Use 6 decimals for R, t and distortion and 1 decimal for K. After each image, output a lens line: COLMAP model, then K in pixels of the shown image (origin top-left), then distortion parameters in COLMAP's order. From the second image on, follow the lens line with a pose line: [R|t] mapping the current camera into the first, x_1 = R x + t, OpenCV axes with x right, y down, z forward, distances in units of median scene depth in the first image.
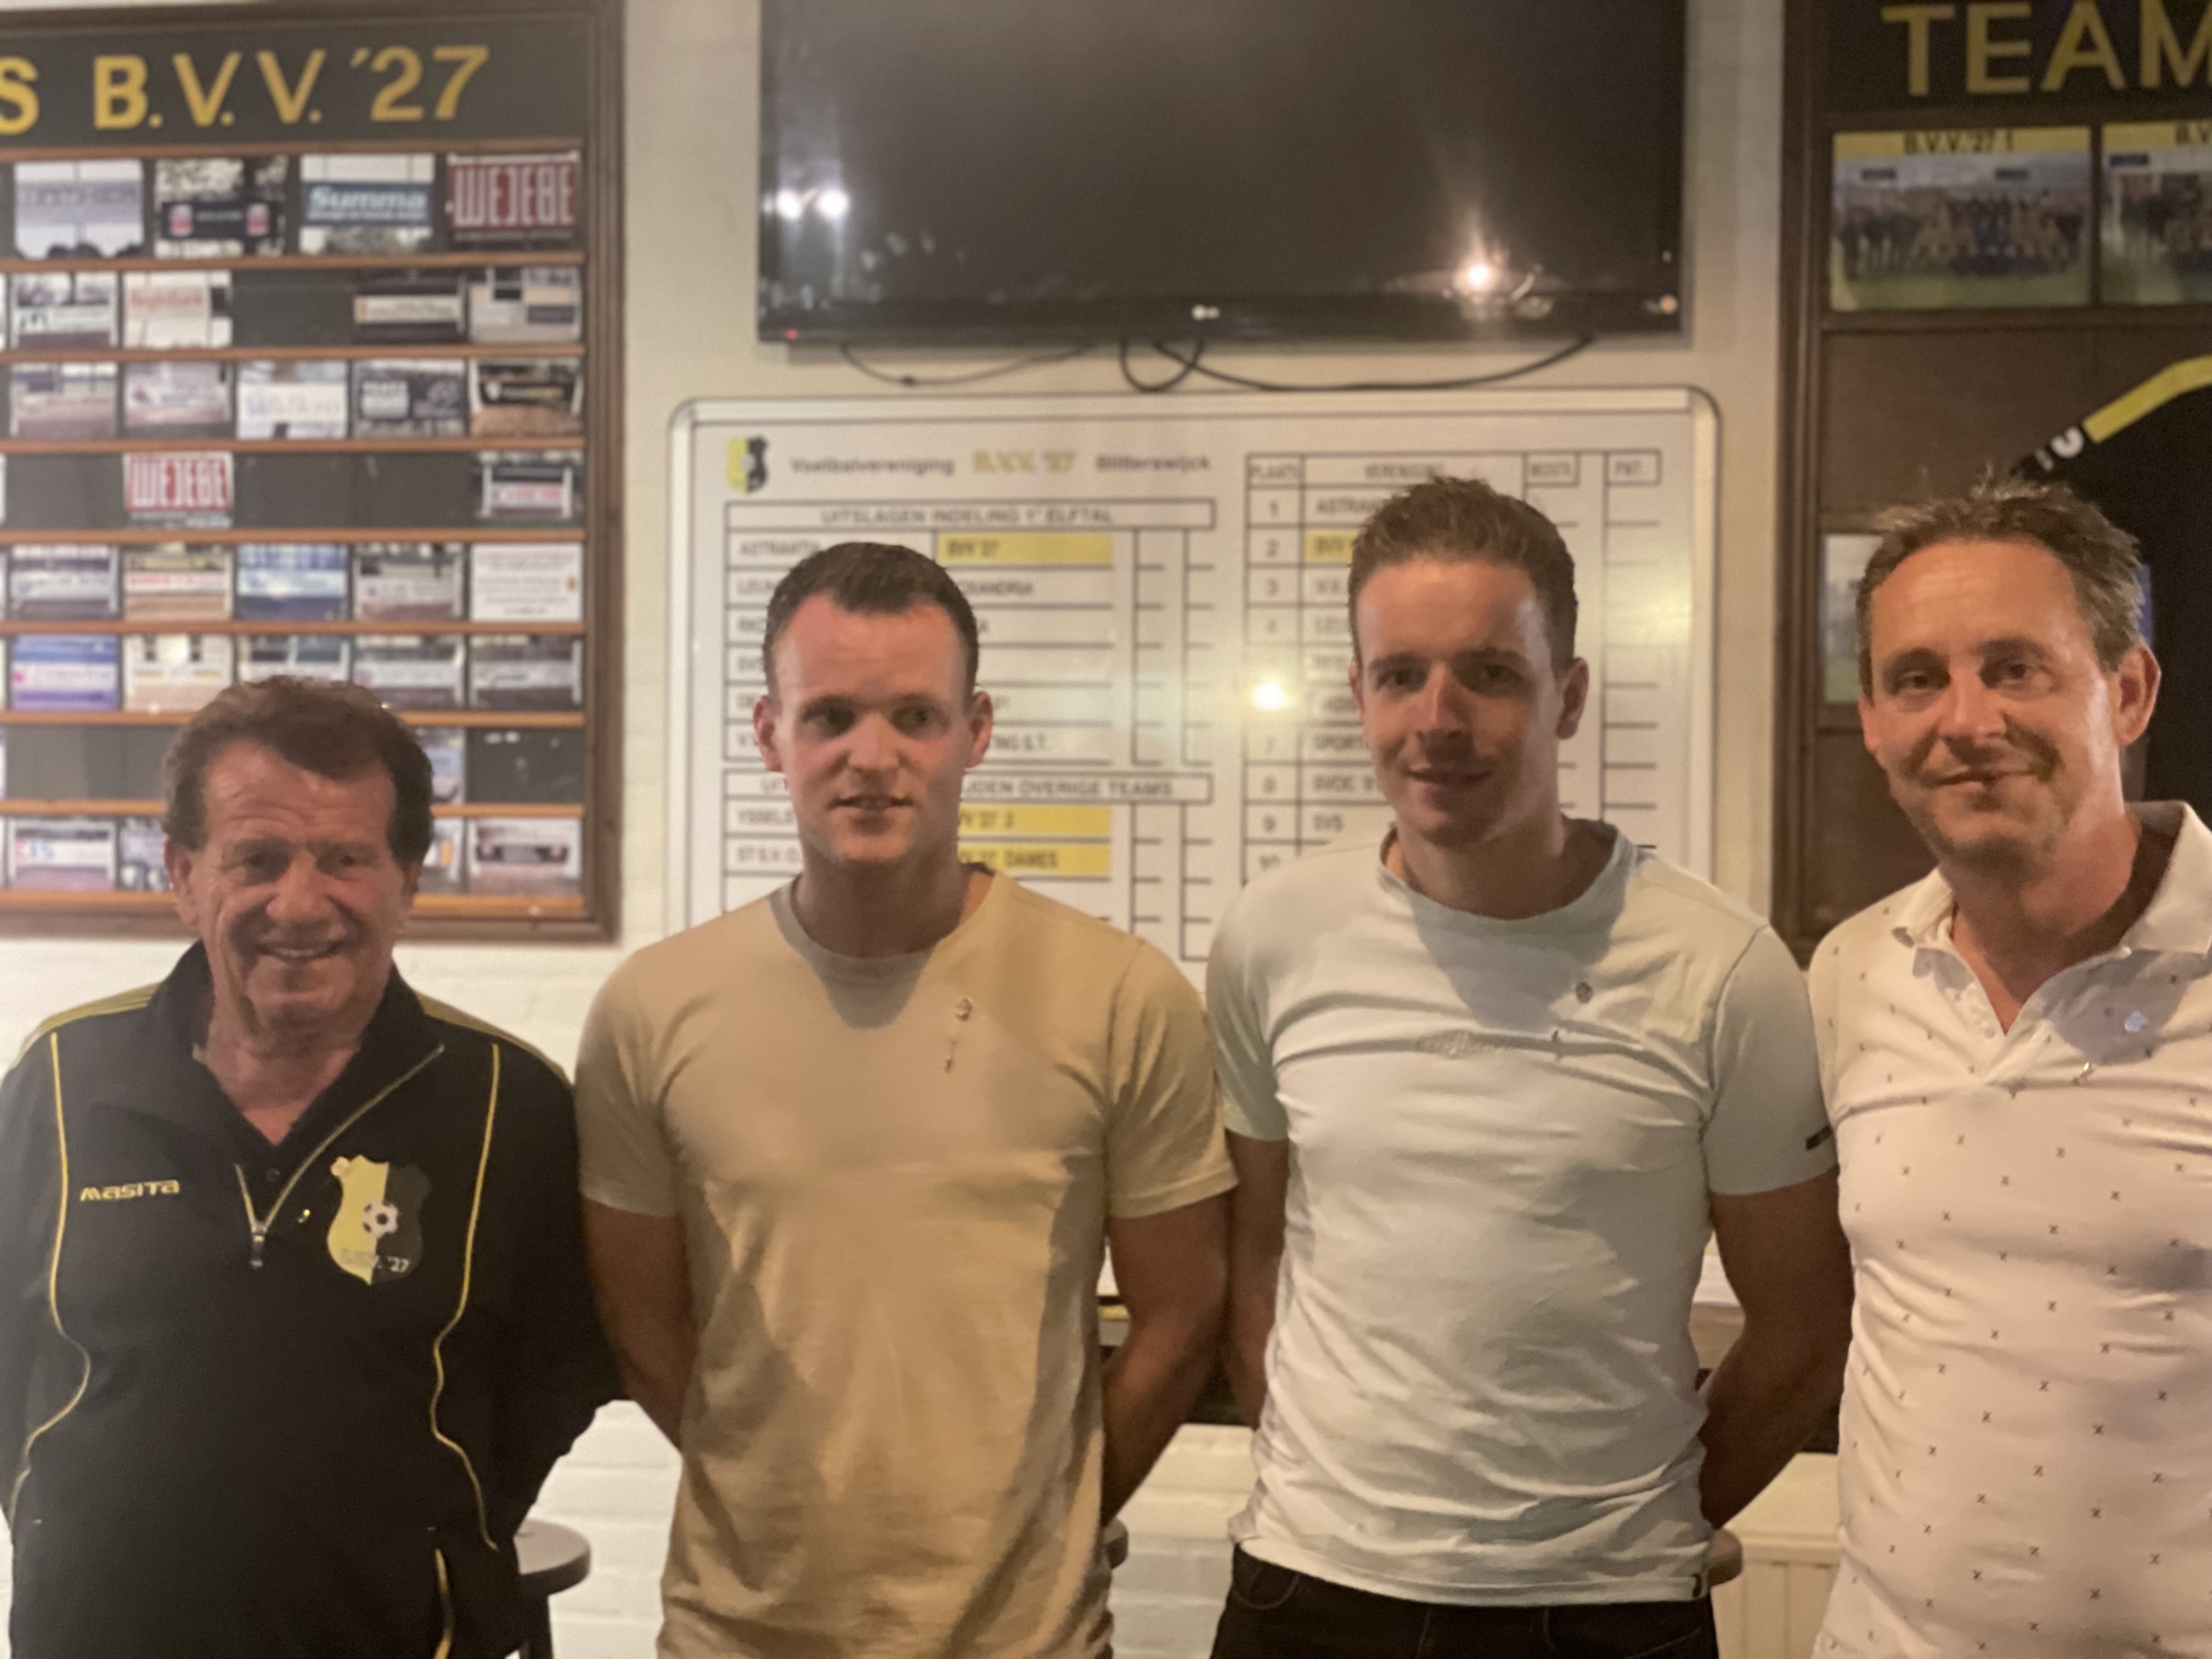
lens RADIAL K [[3432.4, 0, 1106.0], [0, 3432.4, 829.5], [0, 0, 1]] dist [0.133520, -0.273672]
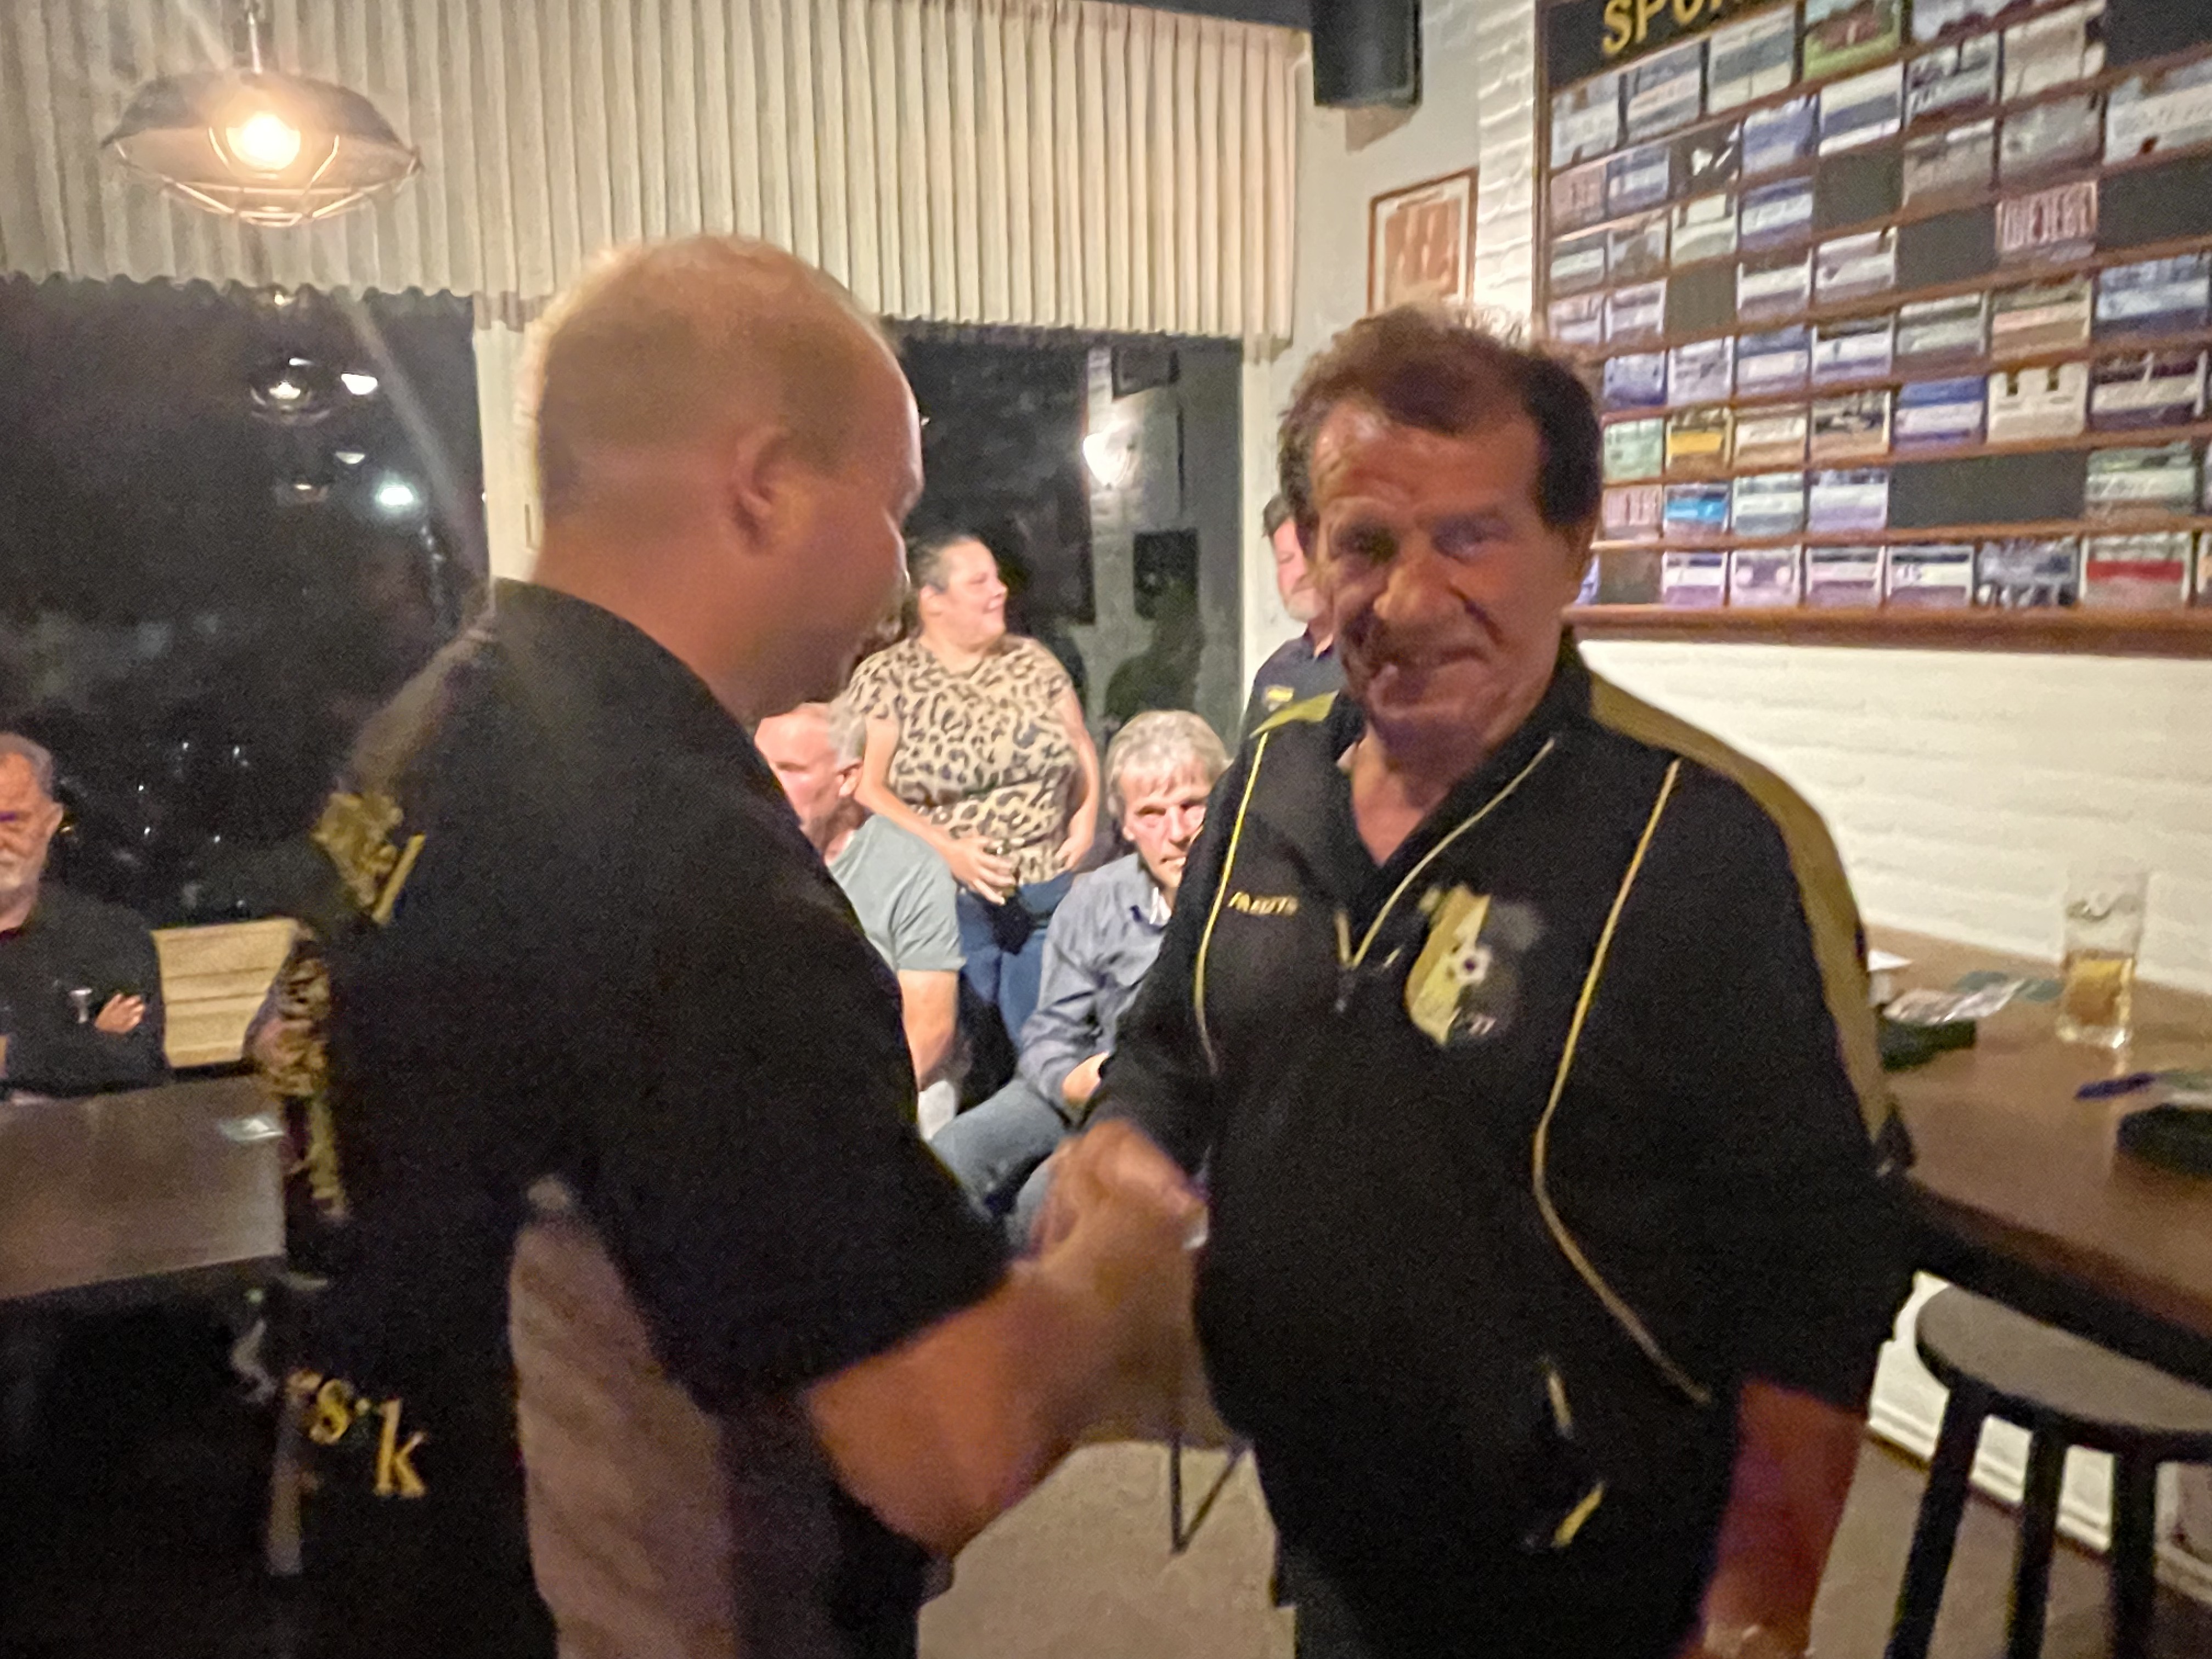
lens RADIAL K [[1664.2, 0, 1092.3], [0, 1664.2, 824.4], [0, 0, 1]] dist [0.023771, -0.048750]
pose [[0.590435, 0.093241, -0.801681, -0.013447], [0.024372, 0.990791, 0.133186, 0.008426], [0.806717, -0.098176, 0.582725, 0.450633]]
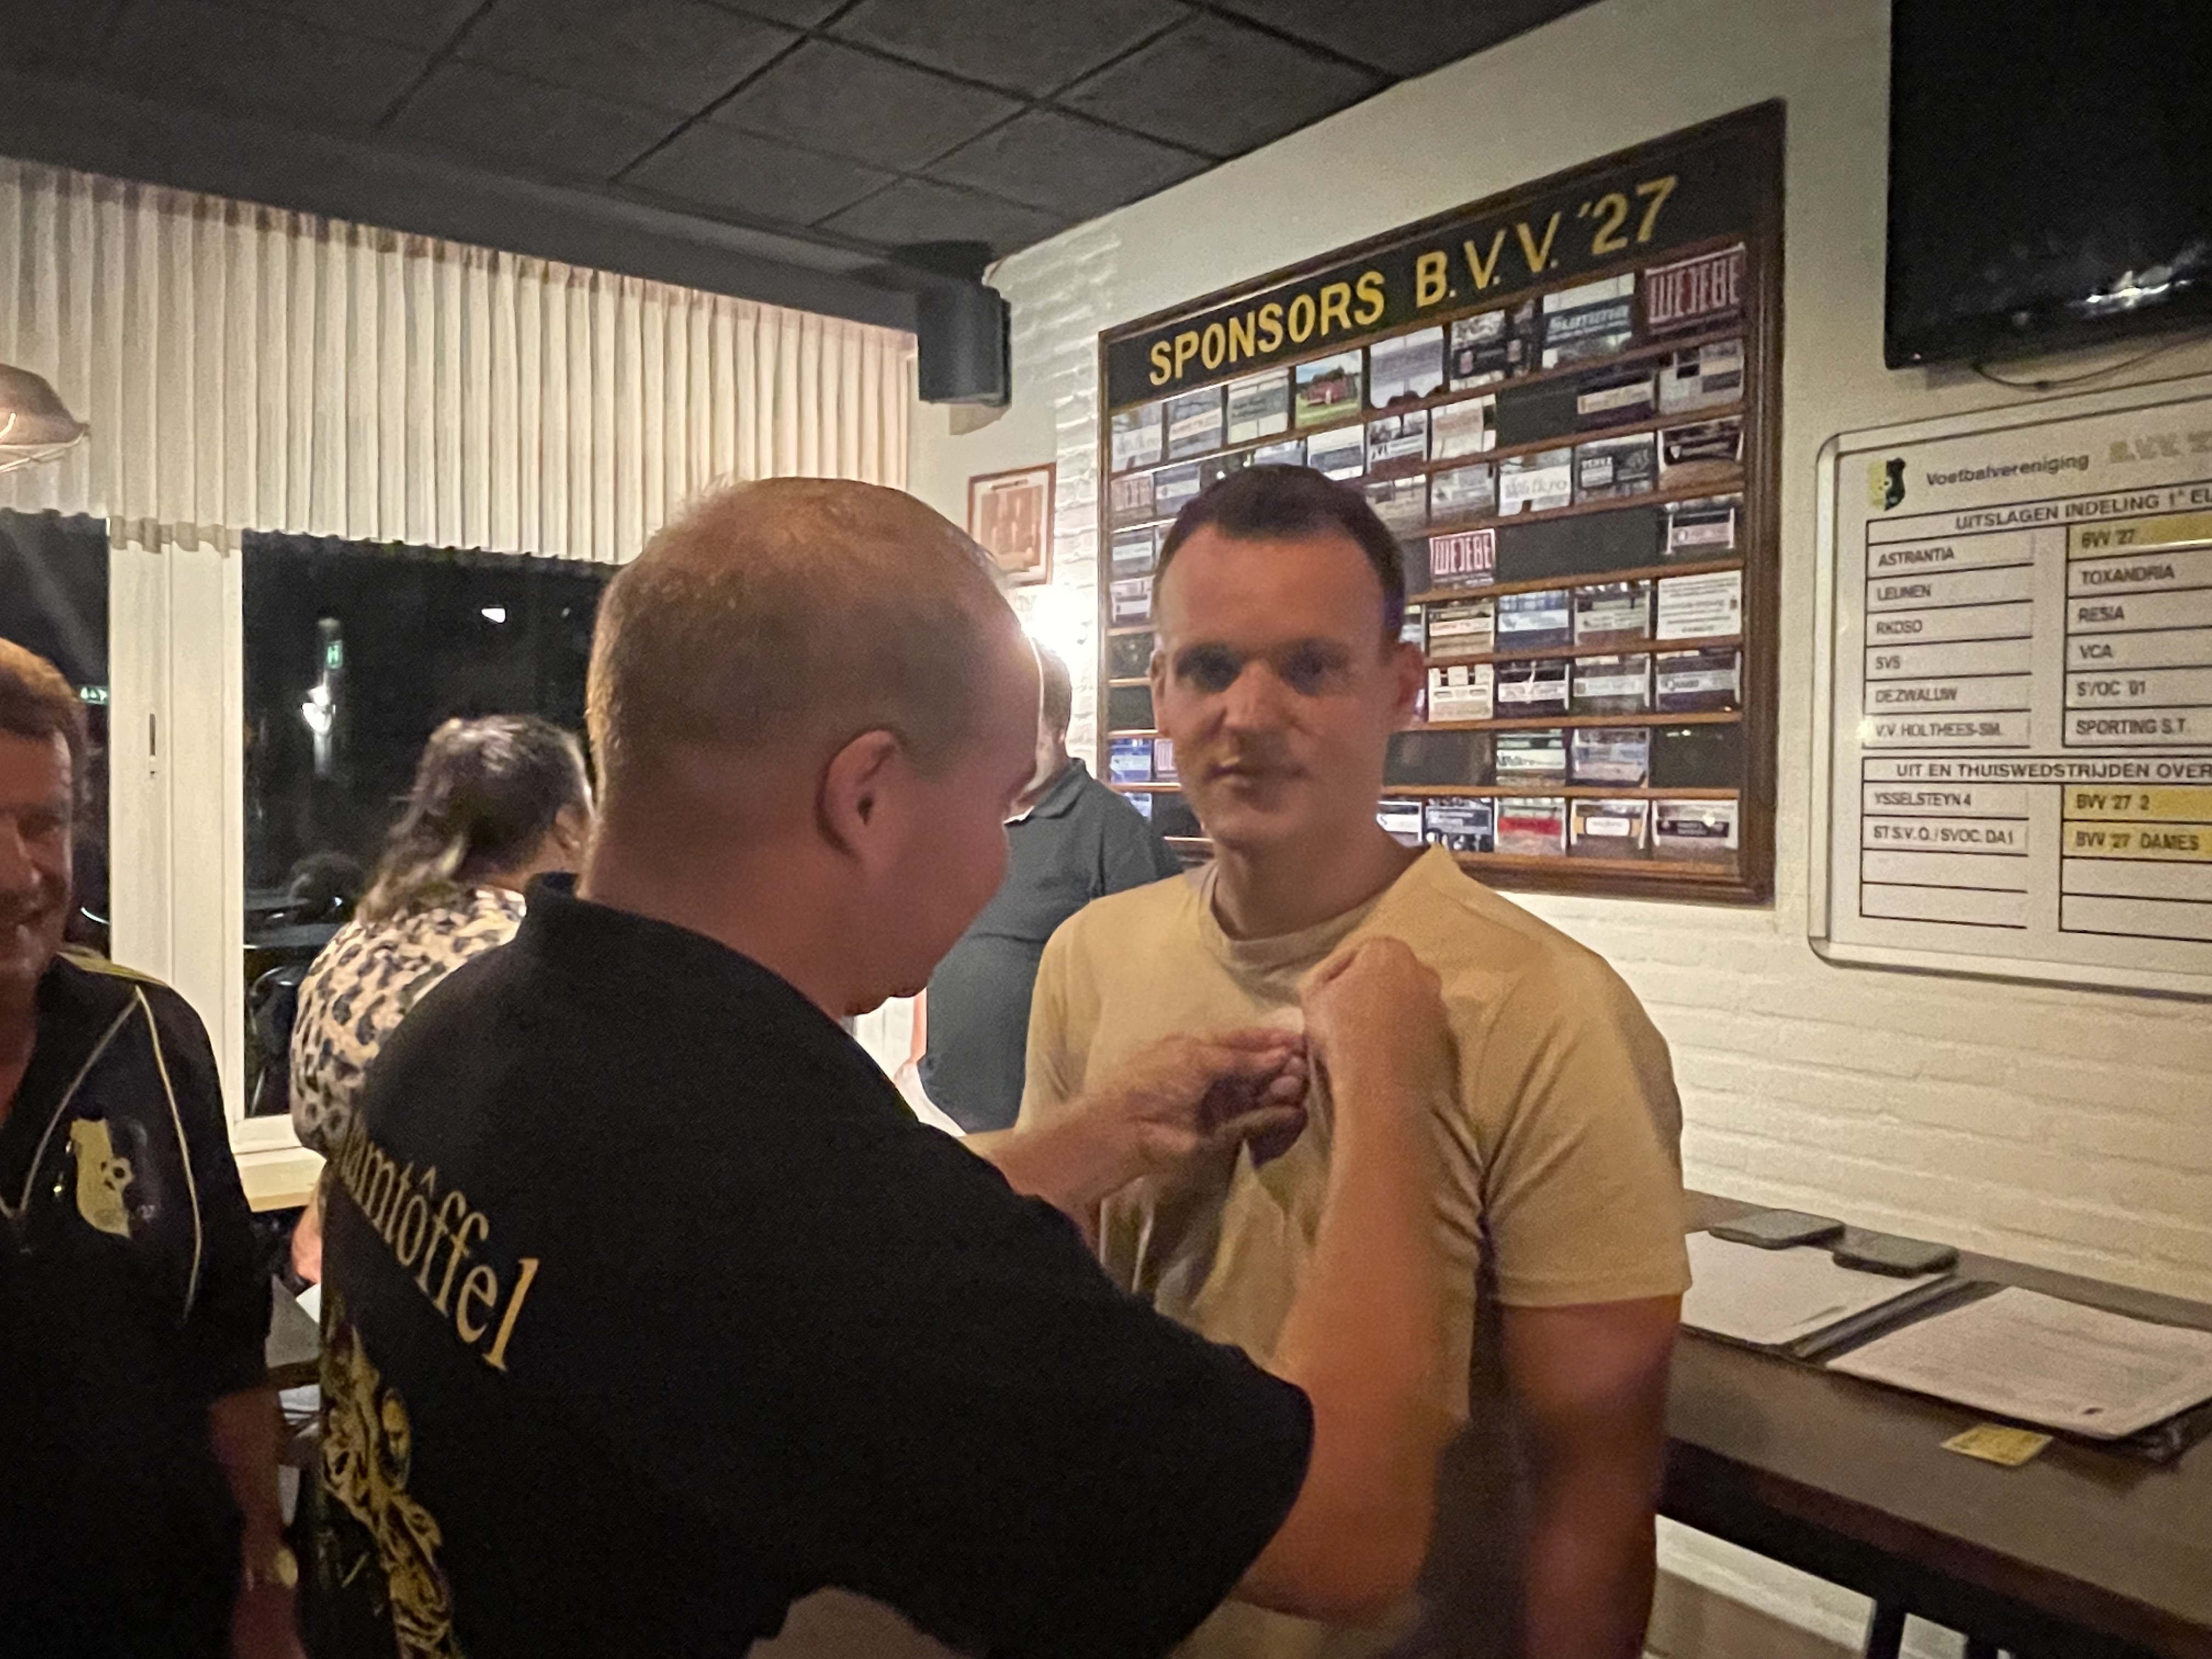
lens RADIAL K [[1664.2, 0, 1092.3], [0, 1664.2, 824.4], [0, 0, 1]] dist [0.023771, -0.048750]
pose [[0.744200, 0.013115, -0.667828, 0.066500], [-0.002661, 0.999858, 0.016670, -0.003618], [0.667951, -0.010629, 0.744129, 0.411110]]
